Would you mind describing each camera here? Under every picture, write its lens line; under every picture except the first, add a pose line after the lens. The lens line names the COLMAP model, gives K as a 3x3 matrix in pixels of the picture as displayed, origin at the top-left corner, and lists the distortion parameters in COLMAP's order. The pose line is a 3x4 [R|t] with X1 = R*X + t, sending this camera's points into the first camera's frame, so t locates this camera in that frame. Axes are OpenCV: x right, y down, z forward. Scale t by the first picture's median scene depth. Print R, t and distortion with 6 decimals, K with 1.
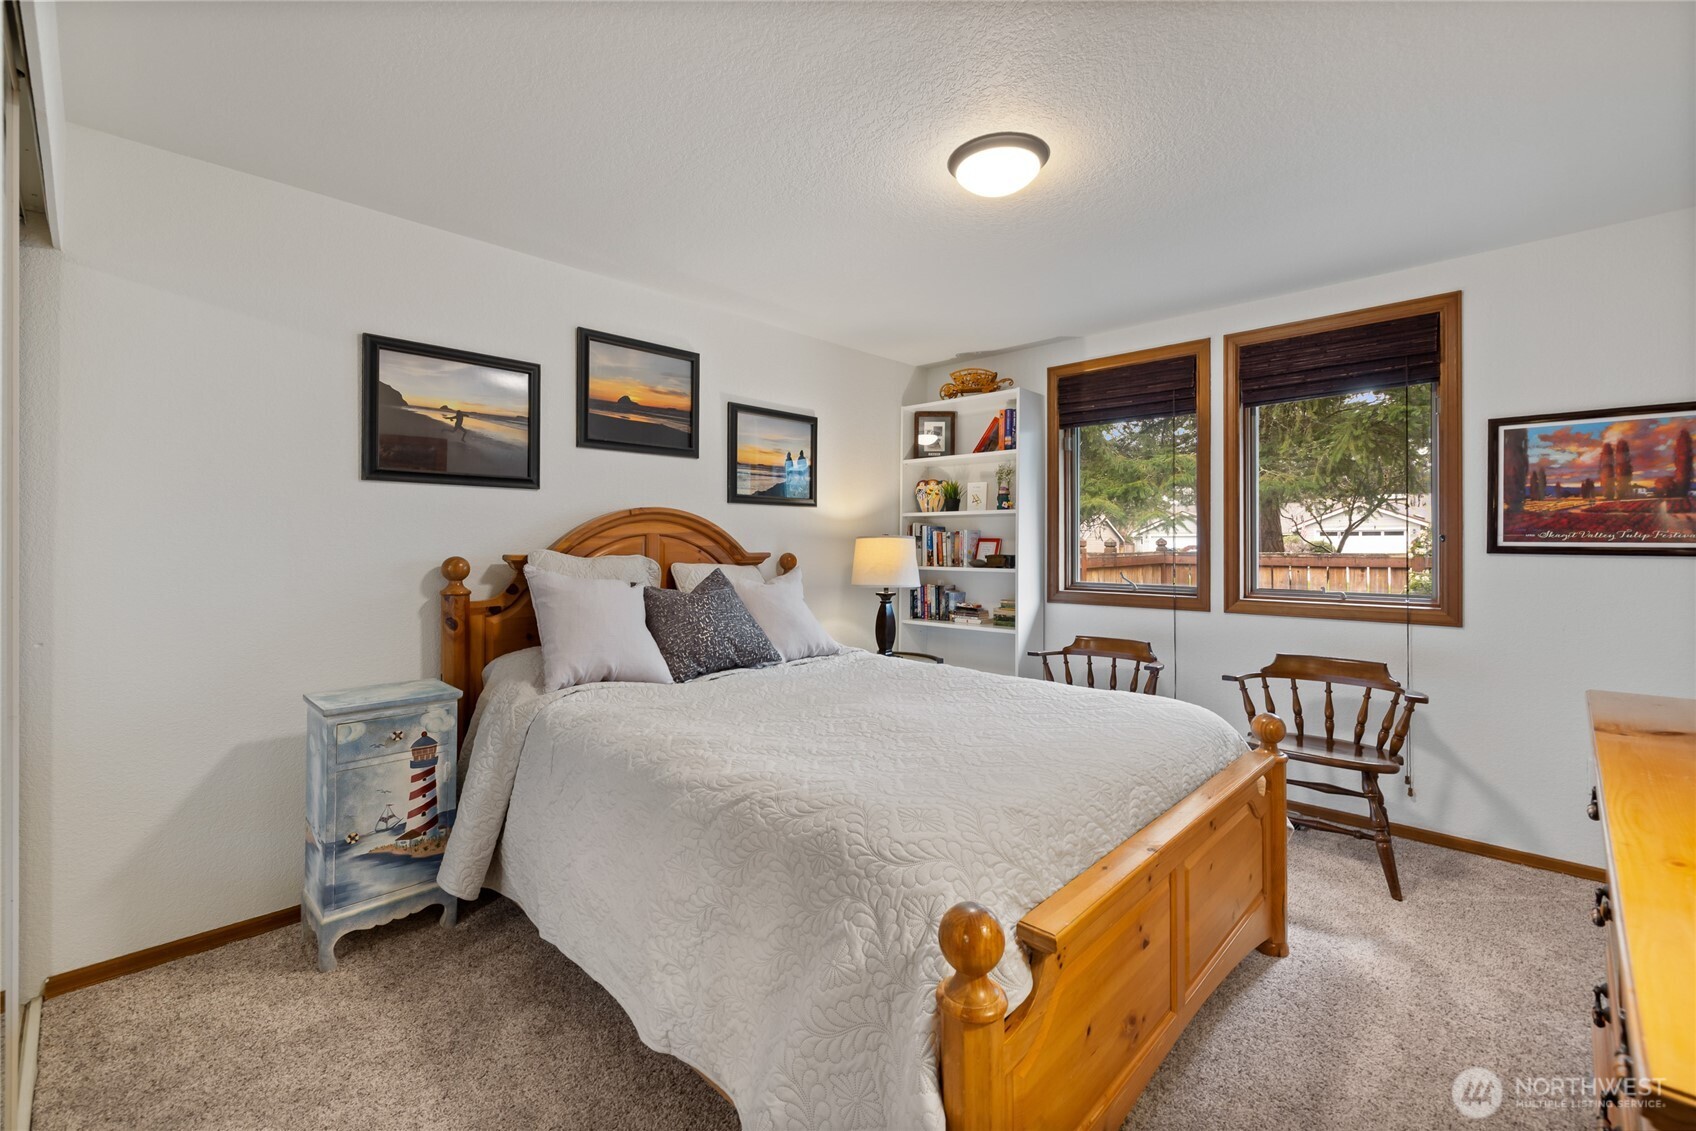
lens RADIAL K [[721.5, 0, 838.3], [0, 721.5, 525.1], [0, 0, 1]] dist [0.002067, -0.000324]
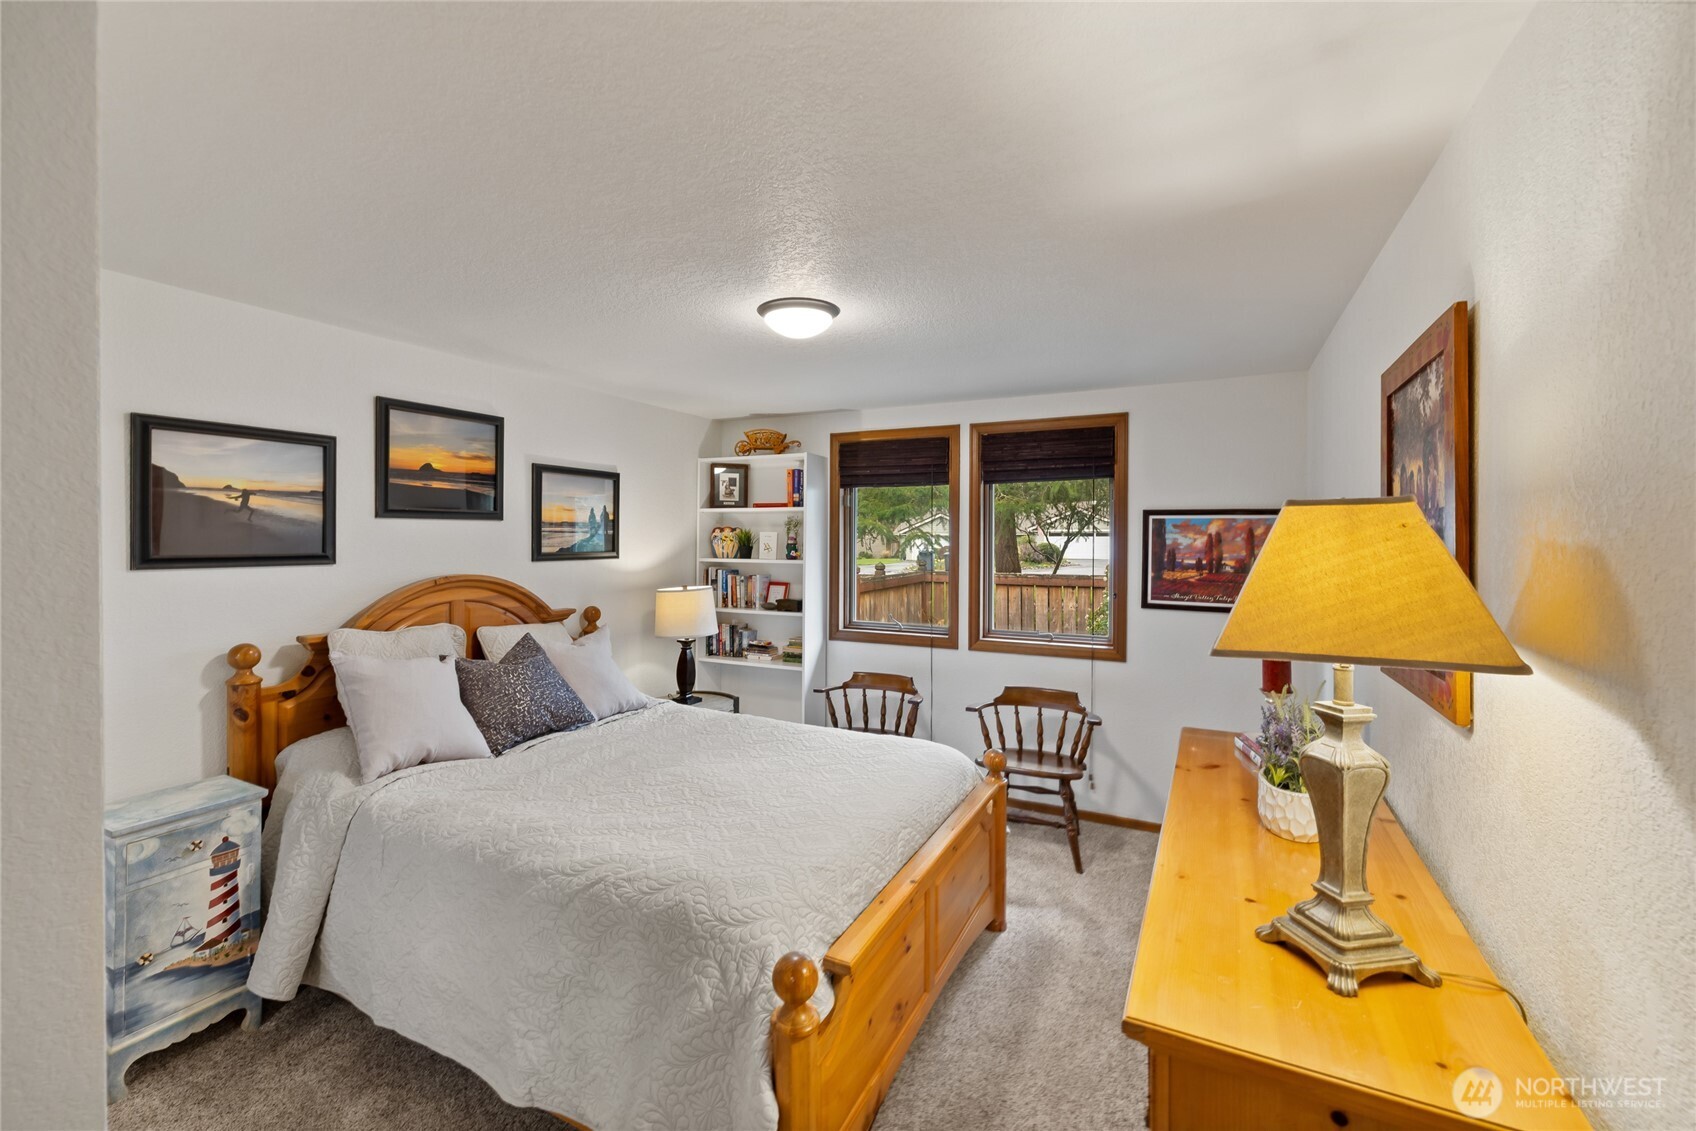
lens RADIAL K [[721.5, 0, 825.2], [0, 721.5, 531.5], [0, 0, 1]] dist [0.002067, -0.000324]
pose [[0.958997, 0.001586, 0.283410, -0.066227], [-0.005383, 0.999906, 0.012620, -0.131418], [-0.283364, -0.013629, 0.958916, -0.148497]]
